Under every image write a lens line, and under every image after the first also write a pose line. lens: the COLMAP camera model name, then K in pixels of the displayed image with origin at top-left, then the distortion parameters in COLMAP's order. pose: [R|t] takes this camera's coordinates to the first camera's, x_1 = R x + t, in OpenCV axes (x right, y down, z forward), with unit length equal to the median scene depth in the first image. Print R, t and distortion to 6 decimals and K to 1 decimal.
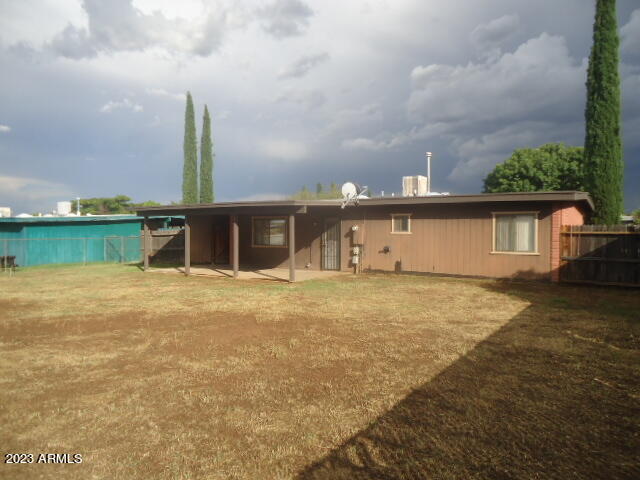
lens RADIAL K [[467.5, 0, 319.2], [0, 467.5, 240.9], [0, 0, 1]] dist [-0.009827, 0.000222]
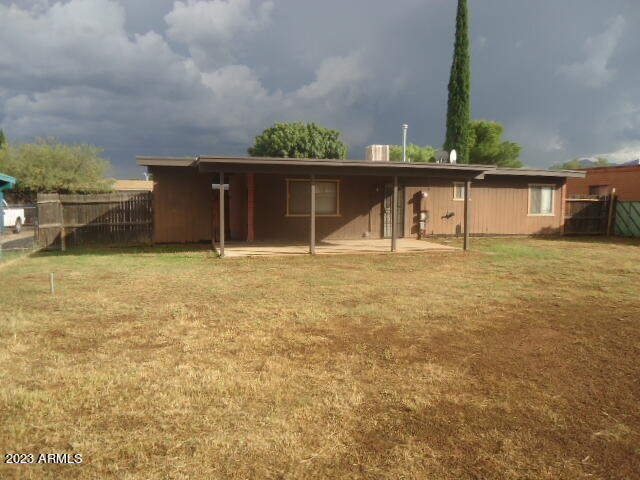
lens RADIAL K [[467.5, 0, 319.4], [0, 467.5, 238.5], [0, 0, 1]] dist [-0.009827, 0.000222]
pose [[0.643634, -0.060036, 0.762975, -0.864973], [0.011616, 0.997570, 0.068696, -0.004284], [-0.765245, -0.035352, 0.642768, 0.529254]]
